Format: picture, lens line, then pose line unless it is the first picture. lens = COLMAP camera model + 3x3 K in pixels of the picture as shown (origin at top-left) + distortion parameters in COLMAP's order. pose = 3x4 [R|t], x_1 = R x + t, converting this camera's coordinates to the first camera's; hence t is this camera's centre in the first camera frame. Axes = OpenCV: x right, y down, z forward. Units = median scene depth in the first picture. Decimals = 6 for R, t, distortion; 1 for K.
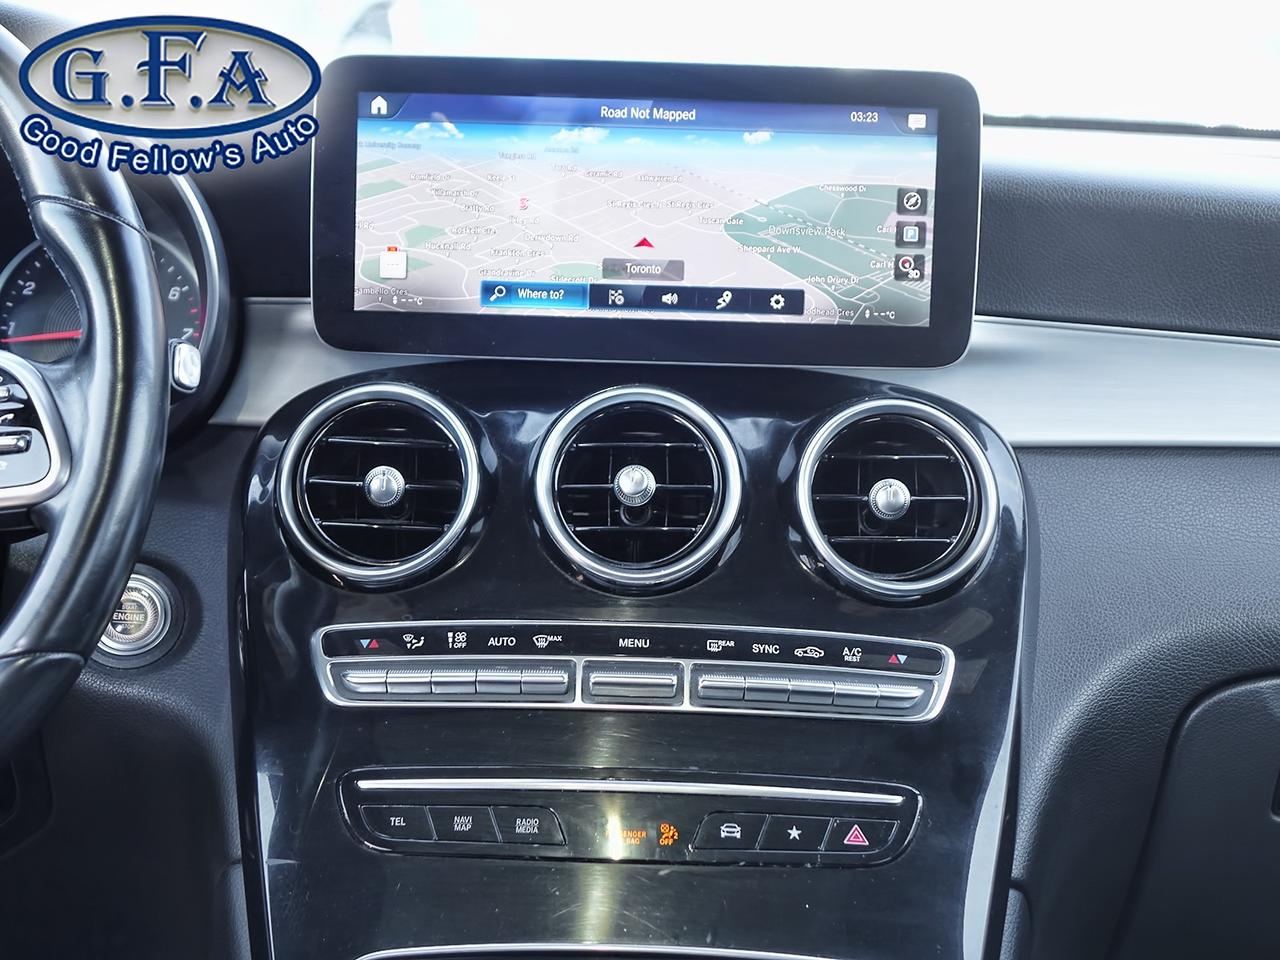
lens RADIAL K [[2284.6, 0, 642.3], [0, 2284.6, 485.0], [0, 0, 1]] dist [-0.000858, 0.000000]
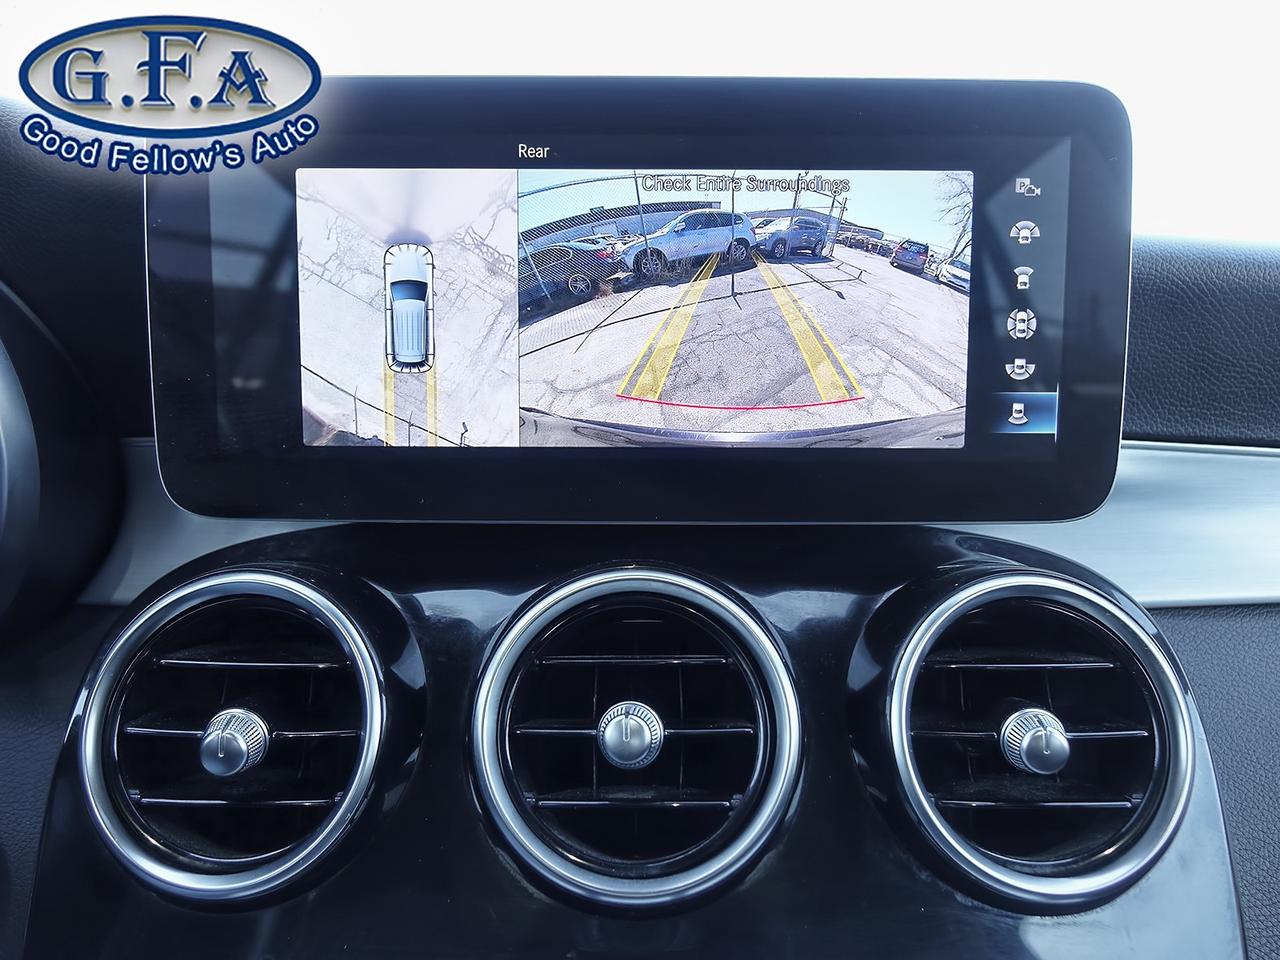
lens RADIAL K [[1021.1, 0, 642.5], [0, 1021.1, 505.3], [0, 0, 1]] dist [0.018412, -0.004843]
pose [[0.999486, -0.025098, -0.019941, 0.006558], [0.025066, 0.999684, -0.001836, -0.059600], [0.019980, 0.001335, 0.999799, 0.711508]]
